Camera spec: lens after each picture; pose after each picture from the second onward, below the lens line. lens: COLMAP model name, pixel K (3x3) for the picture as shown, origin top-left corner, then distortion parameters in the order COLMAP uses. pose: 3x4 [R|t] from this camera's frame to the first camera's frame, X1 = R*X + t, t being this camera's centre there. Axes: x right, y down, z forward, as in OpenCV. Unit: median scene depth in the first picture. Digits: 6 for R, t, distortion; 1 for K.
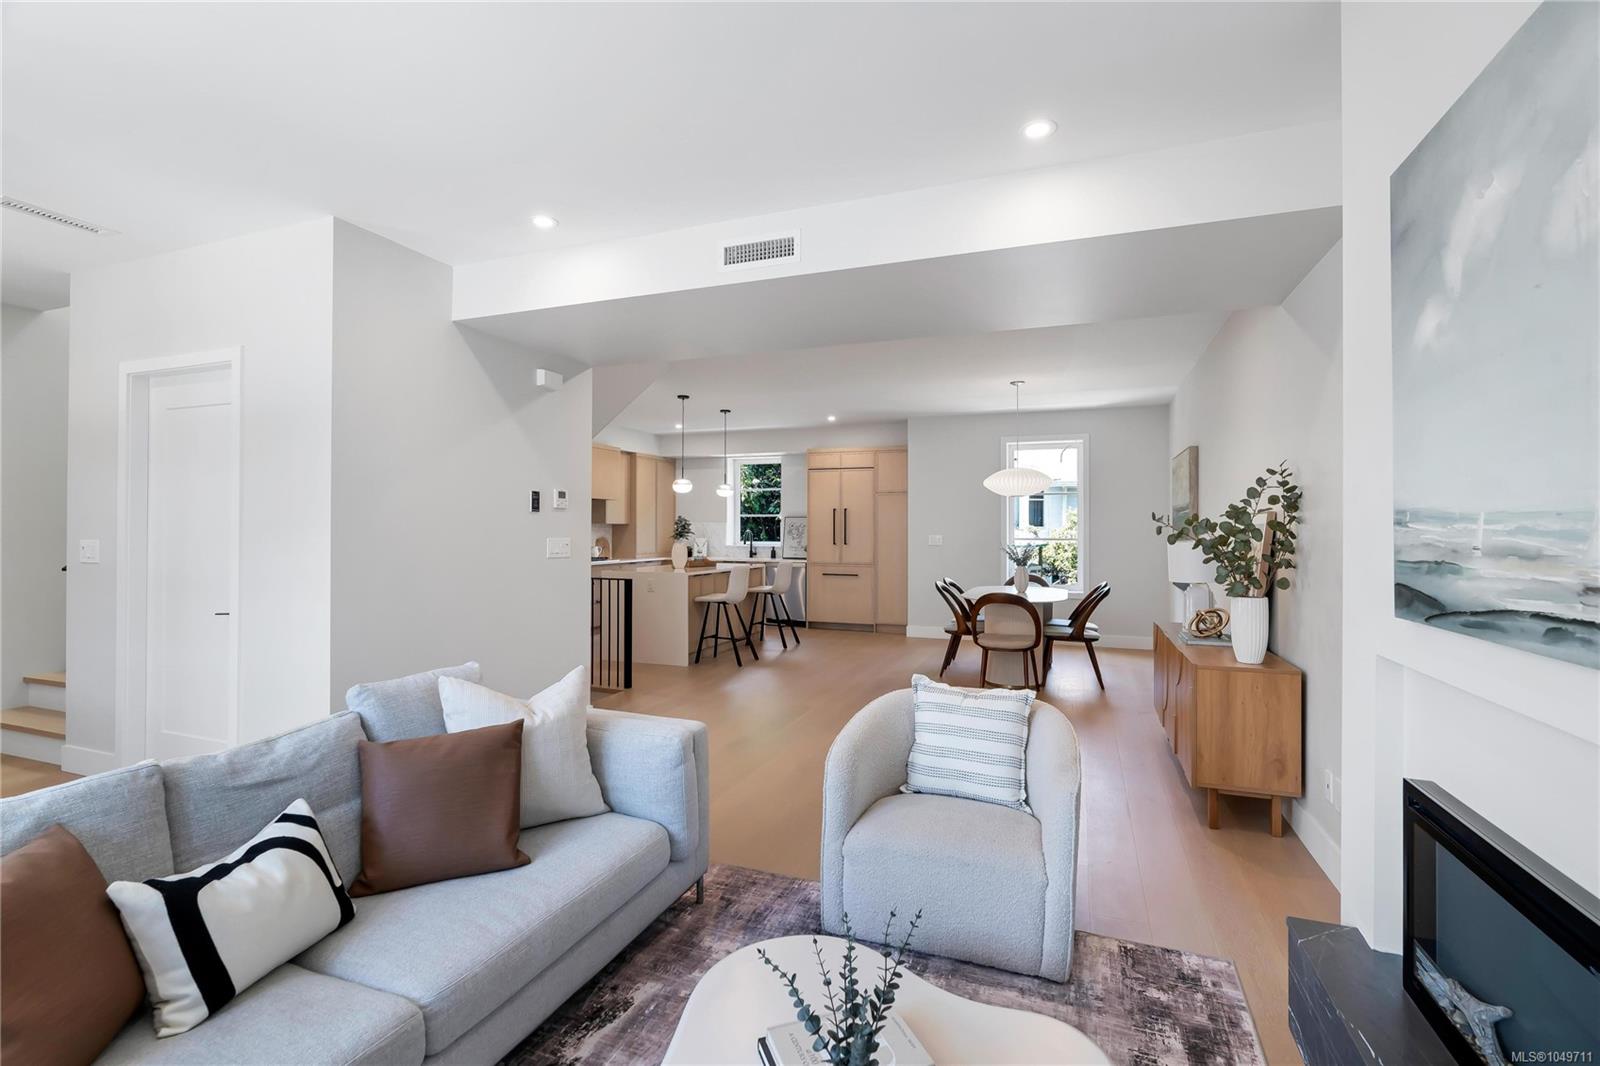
lens RADIAL K [[730.0, 0, 802.5], [0, 730.0, 528.9], [0, 0, 1]] dist [-0.003444, 0.000757]
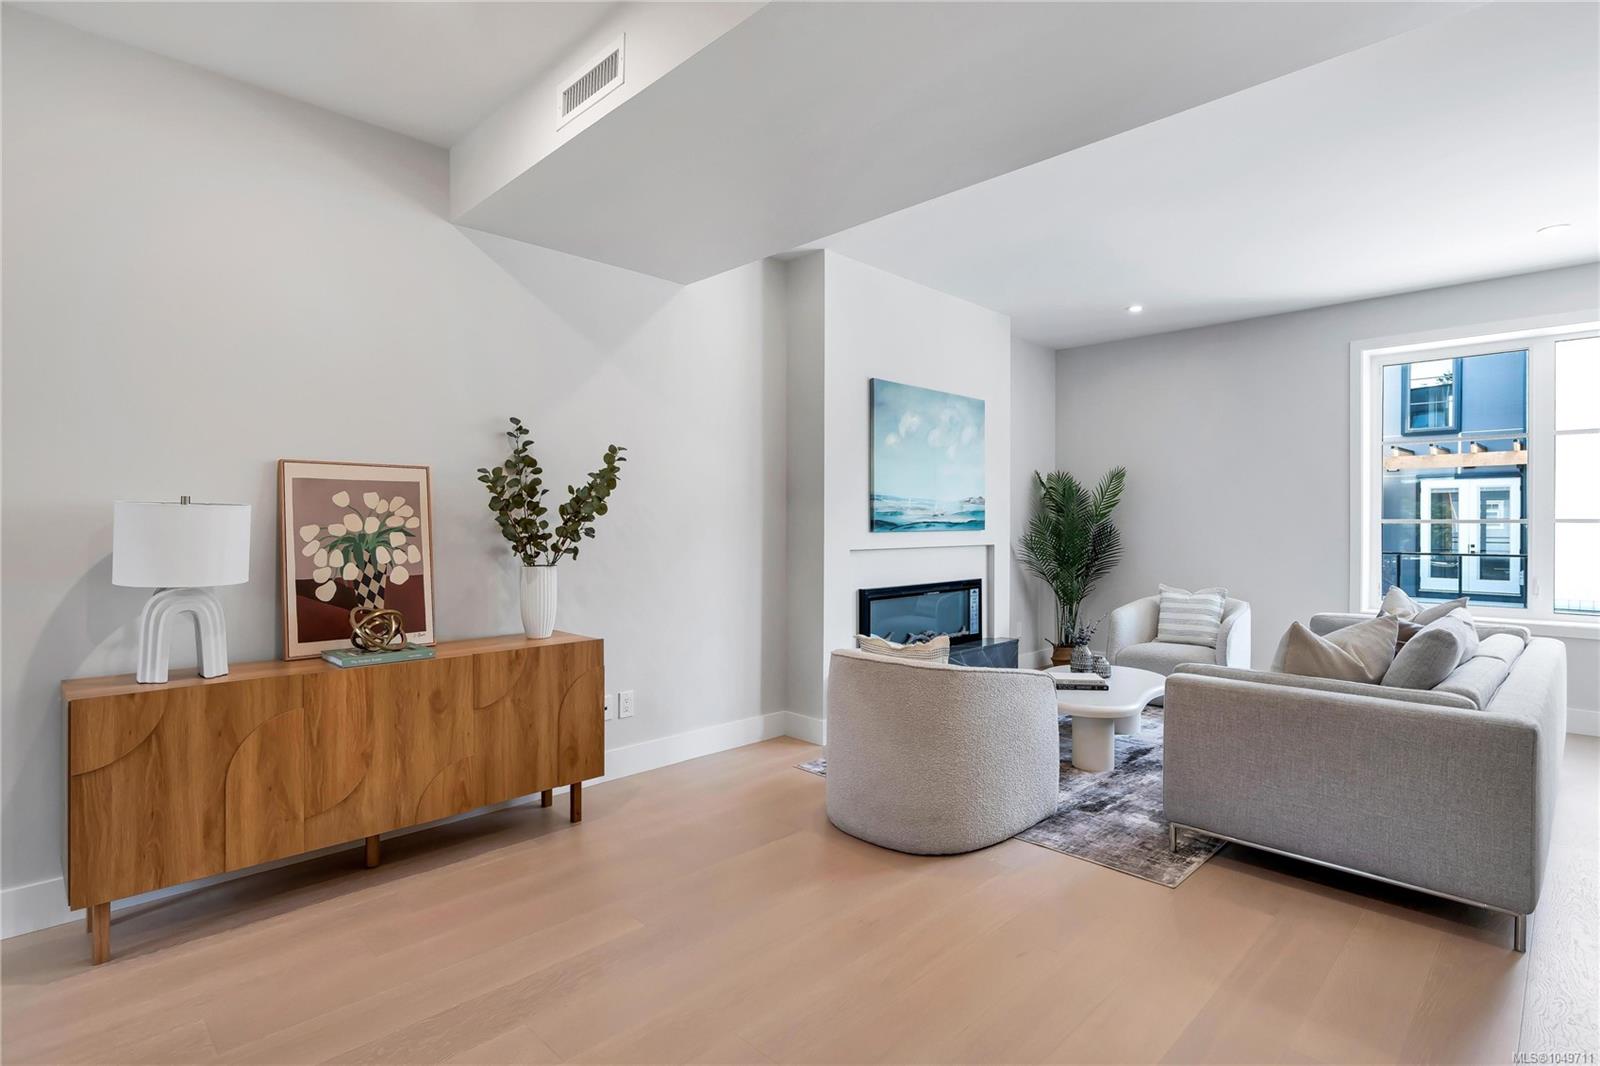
lens RADIAL K [[787.5, 0, 804.4], [0, 787.5, 520.3], [0, 0, 1]] dist [-0.002165, -0.000141]
pose [[-0.913008, -0.004360, 0.407918, -0.259809], [-0.005851, 0.999980, -0.002407, 0.106396], [-0.407899, -0.004585, -0.913016, 4.999314]]
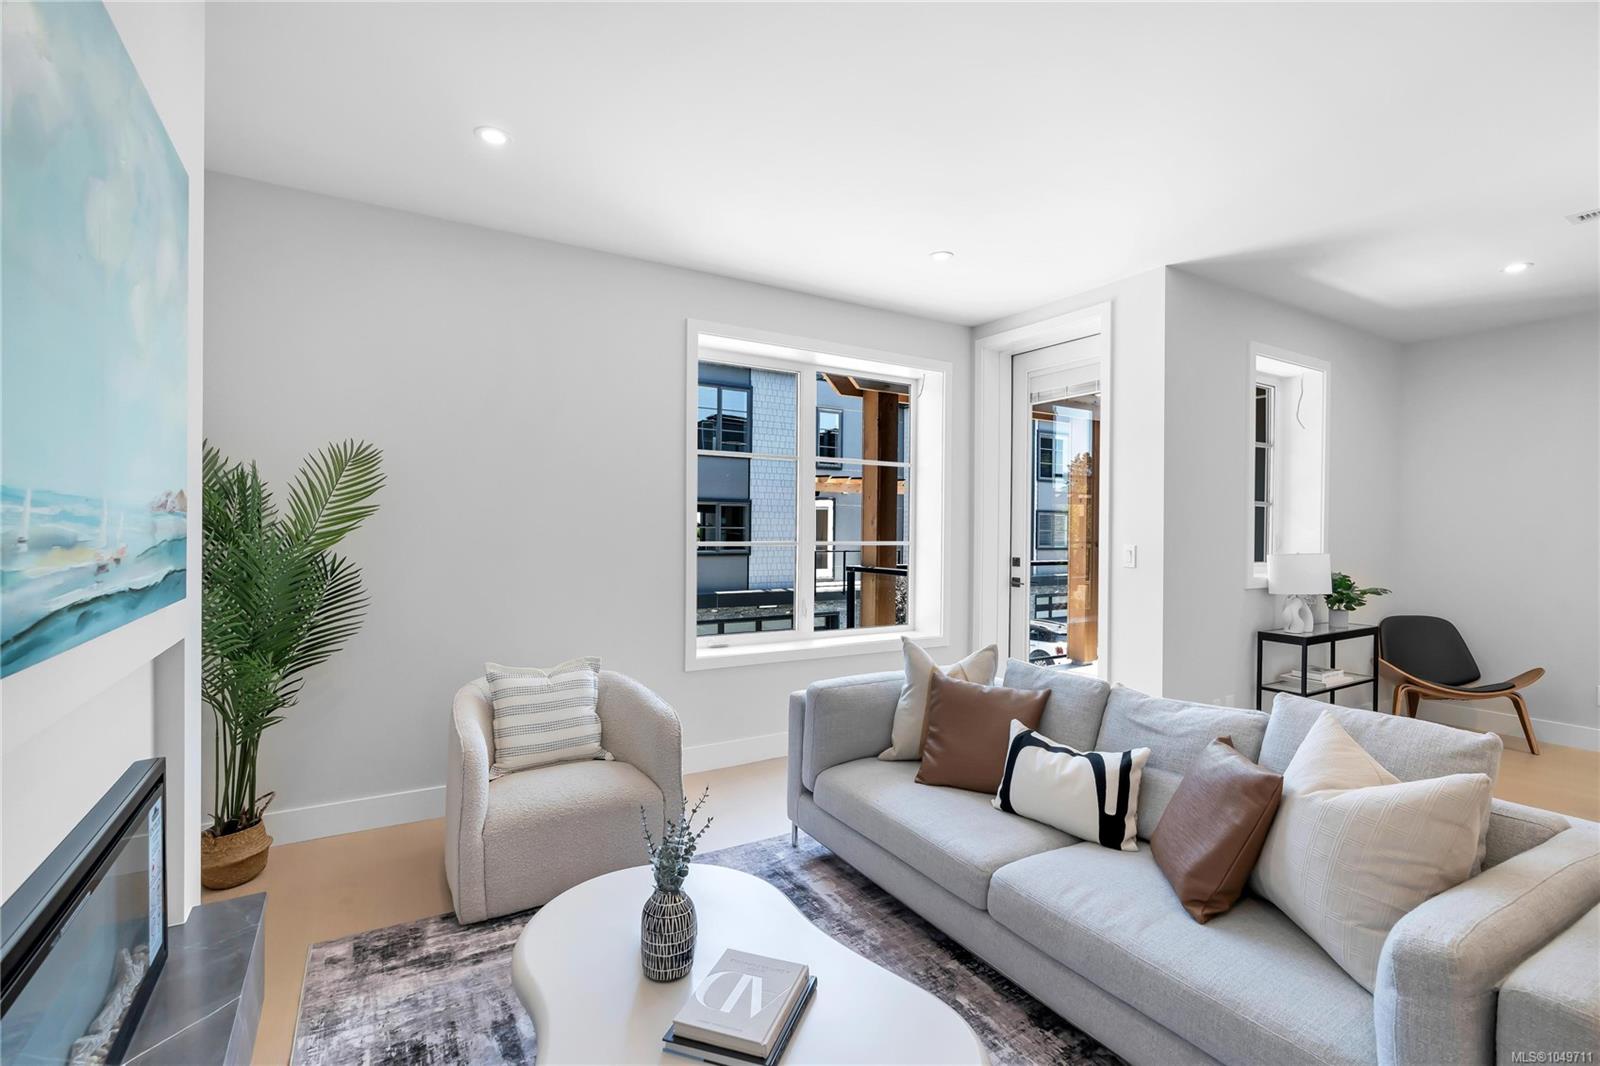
lens RADIAL K [[730.0, 0, 802.5], [0, 730.0, 528.9], [0, 0, 1]] dist [-0.003444, 0.000757]
pose [[-0.615168, -0.008453, -0.788351, 1.022685], [-0.011233, 0.999935, -0.001957, 0.008864], [0.788316, 0.007652, -0.615223, 2.019170]]
